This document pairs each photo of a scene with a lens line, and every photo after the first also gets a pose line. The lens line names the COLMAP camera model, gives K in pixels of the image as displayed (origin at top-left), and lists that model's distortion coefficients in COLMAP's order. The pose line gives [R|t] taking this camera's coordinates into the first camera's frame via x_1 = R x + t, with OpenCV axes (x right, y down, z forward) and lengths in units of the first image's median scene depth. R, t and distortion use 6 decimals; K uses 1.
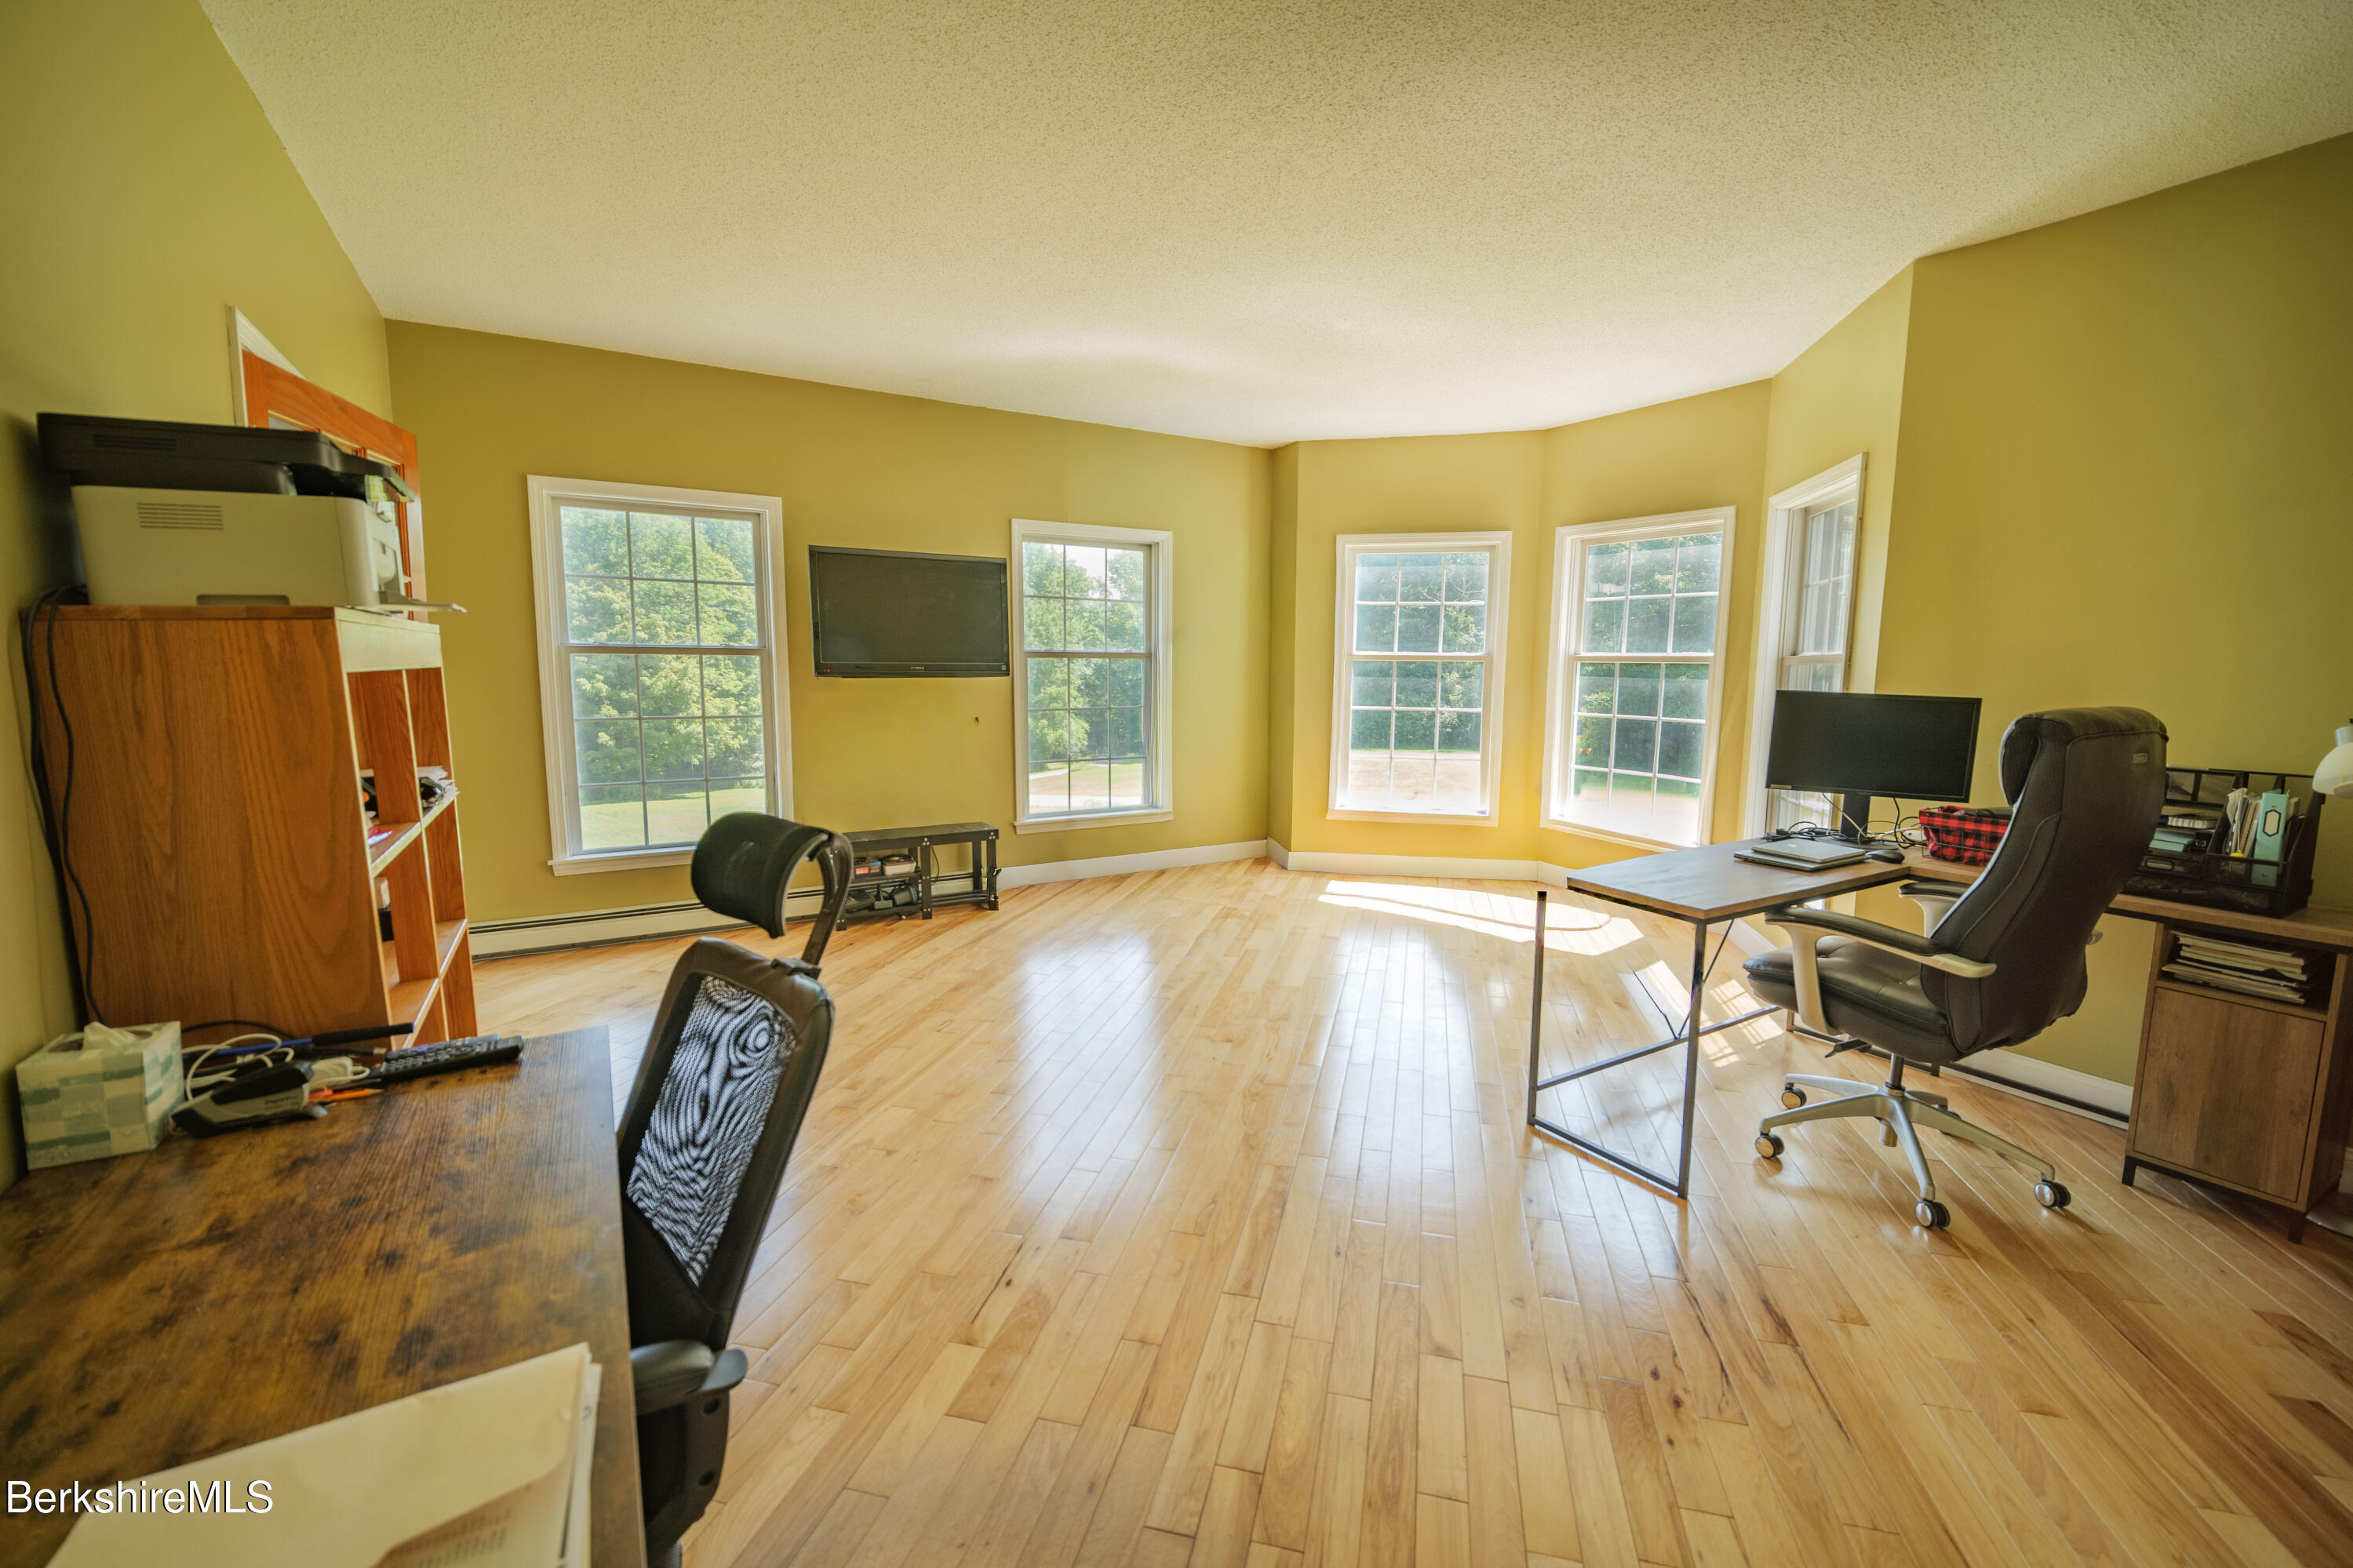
lens RADIAL K [[972.5, 0, 1198.3], [0, 972.5, 782.6], [0, 0, 1]] dist [0.000549, -0.000432]
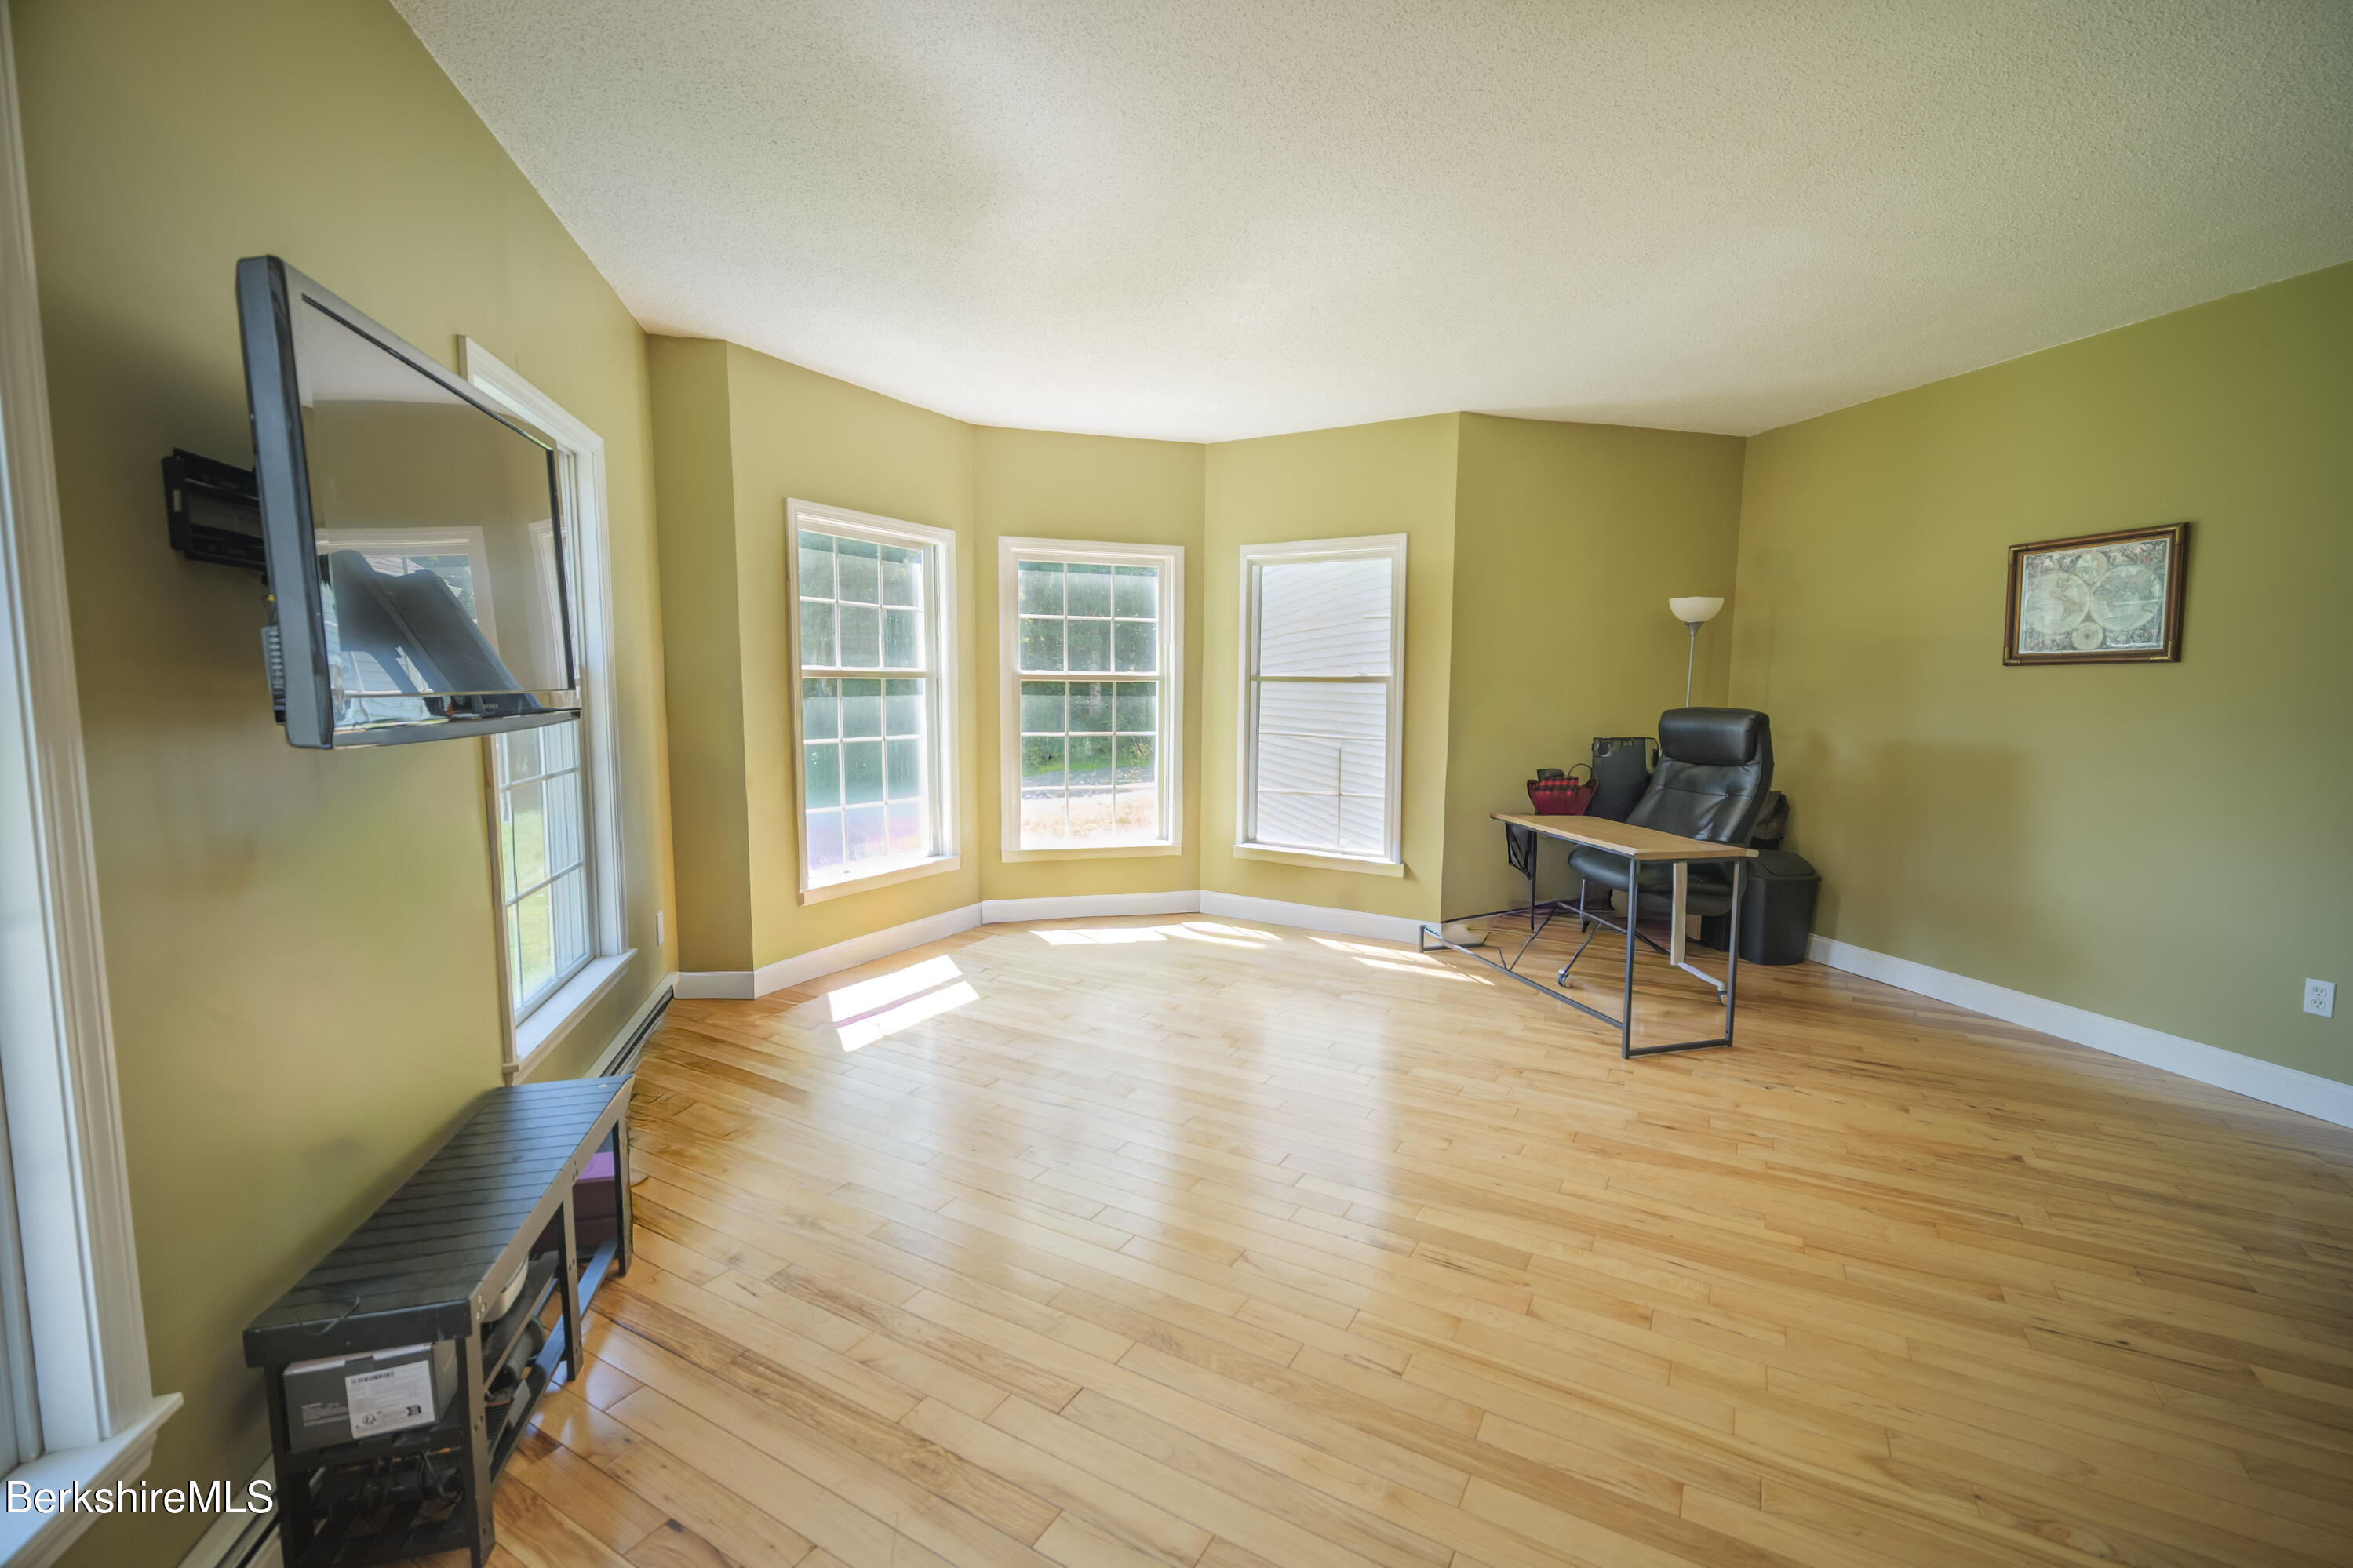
lens RADIAL K [[972.5, 0, 1198.3], [0, 972.5, 782.6], [0, 0, 1]] dist [0.000549, -0.000432]
pose [[0.288776, -0.097011, 0.952469, -0.500877], [0.111585, 0.991483, 0.067154, -0.072942], [-0.950872, 0.086889, 0.297142, 0.585203]]
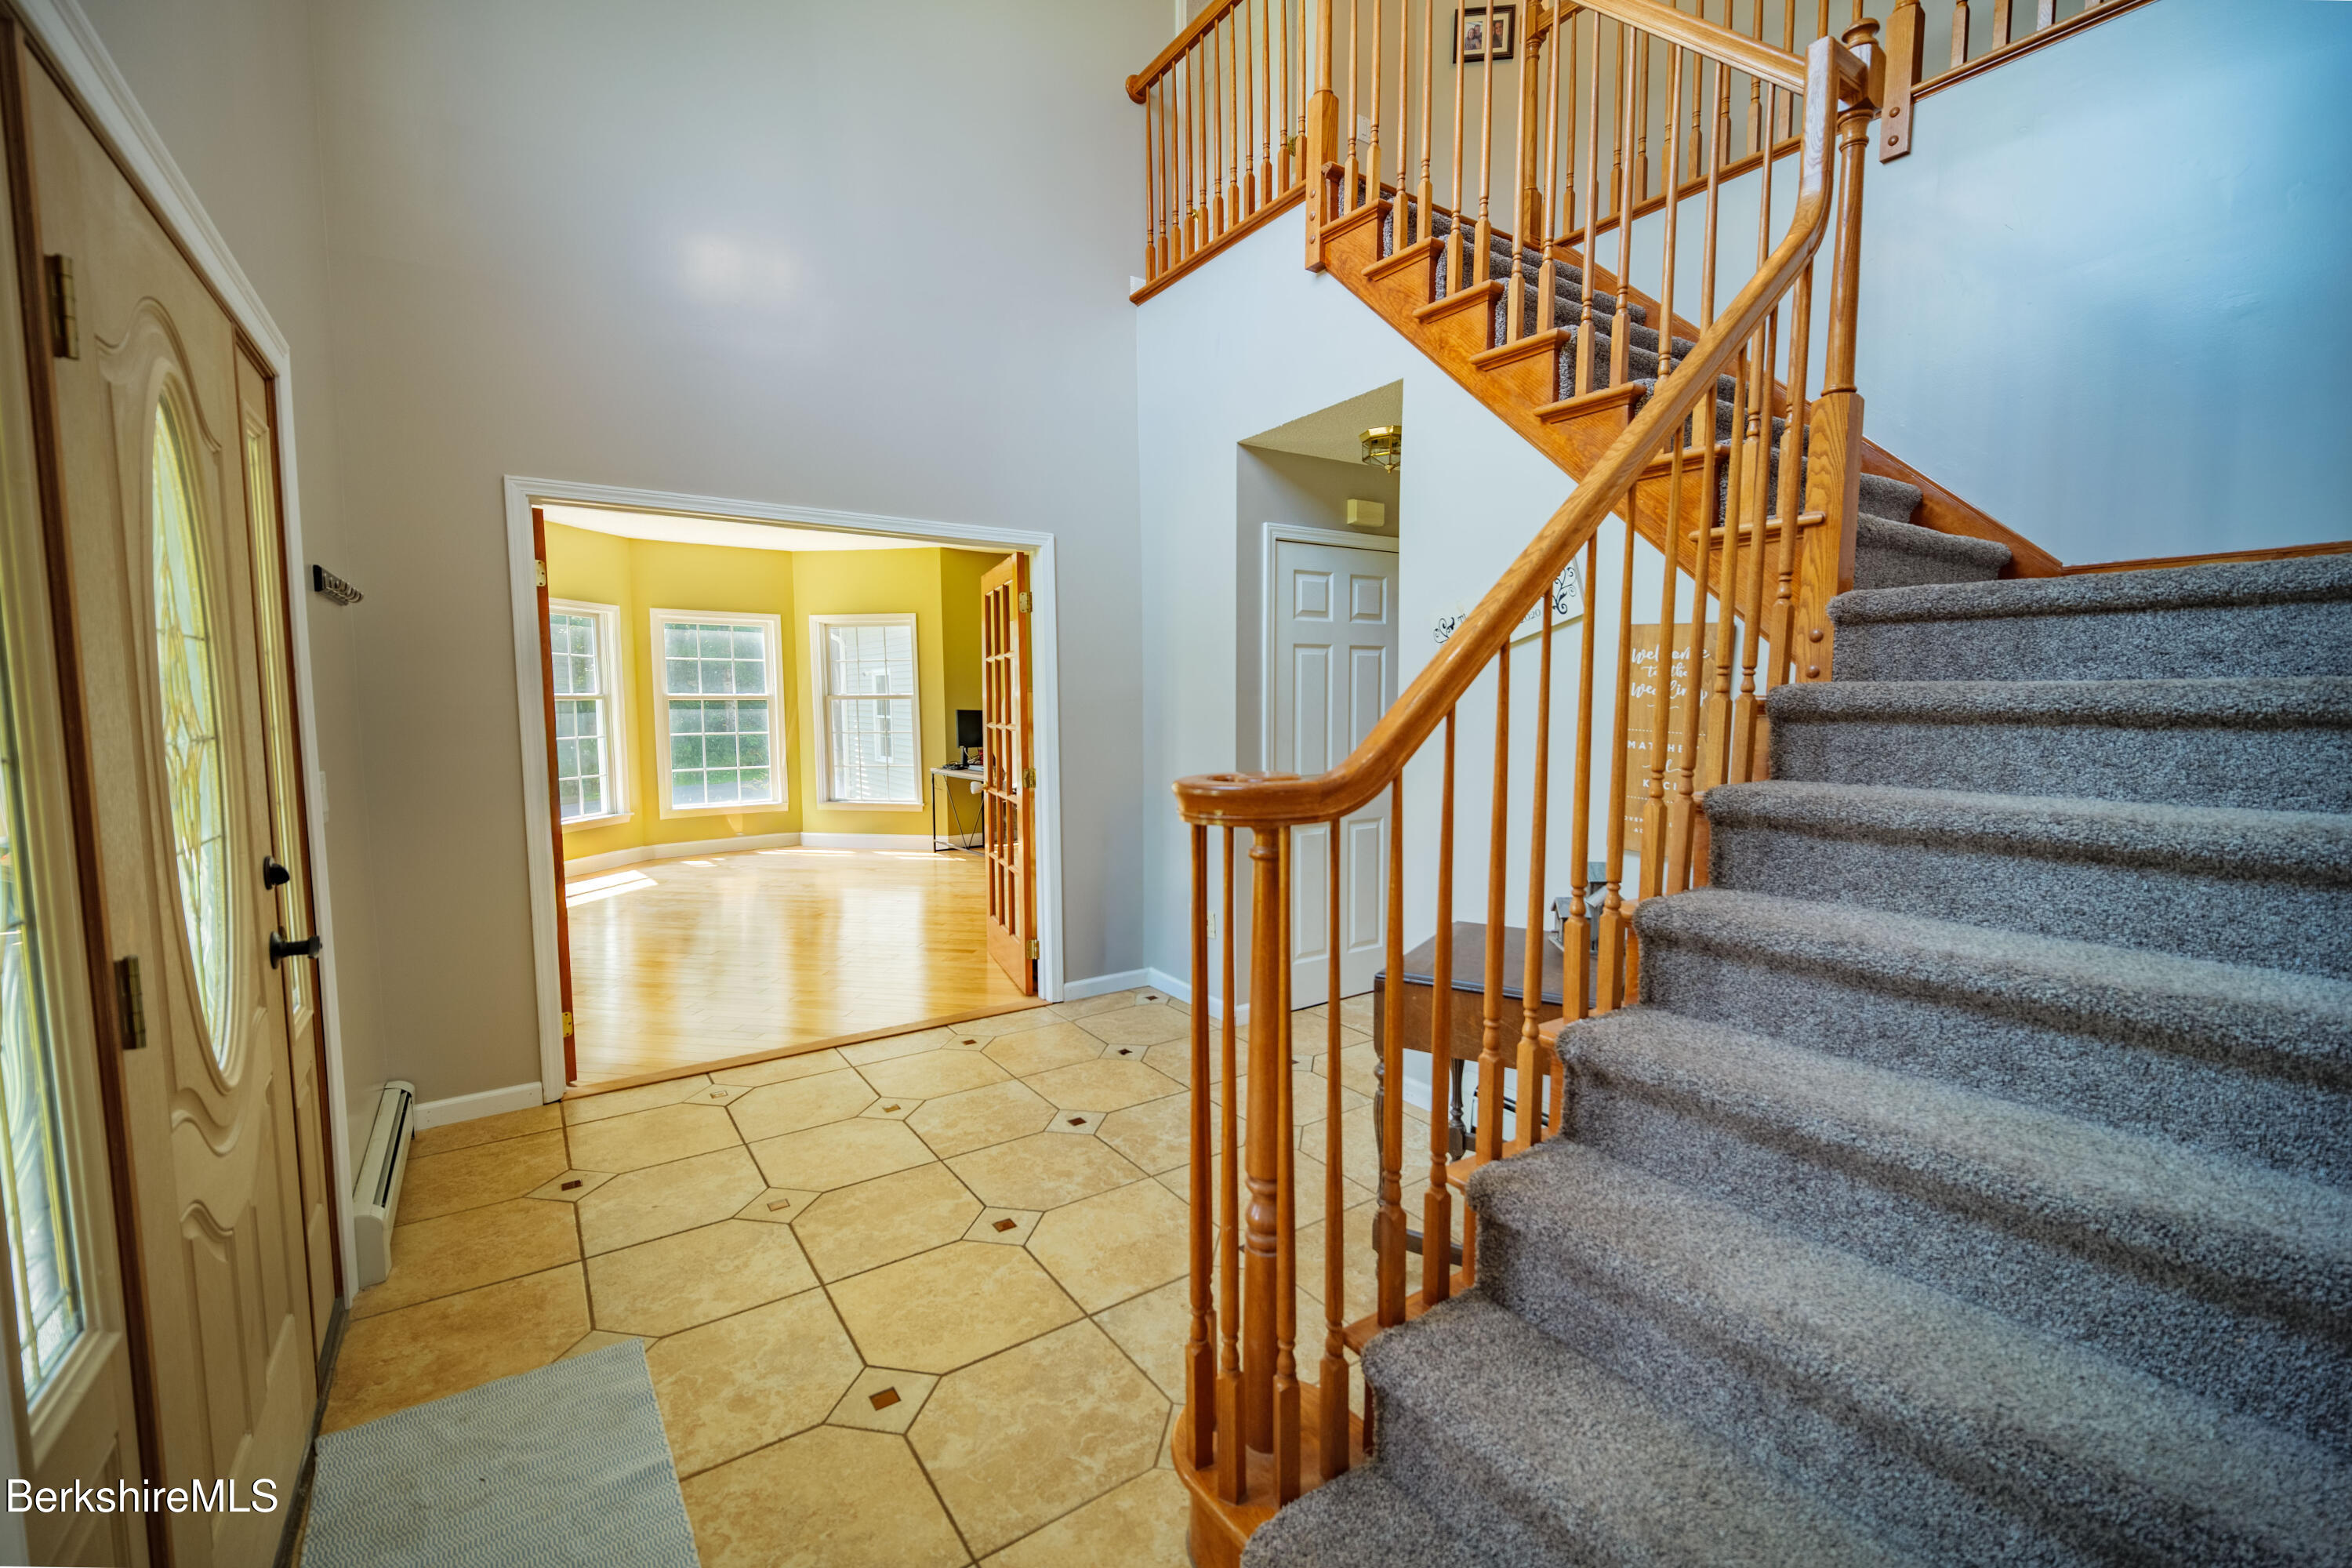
lens RADIAL K [[962.2, 0, 1187.3], [0, 962.2, 778.3], [0, 0, 1]] dist [0.020563, -0.000162]
pose [[-0.056152, -0.081678, 0.995076, -1.187574], [0.132721, 0.987193, 0.088521, -0.033677], [-0.989562, 0.137038, -0.044592, 0.313750]]
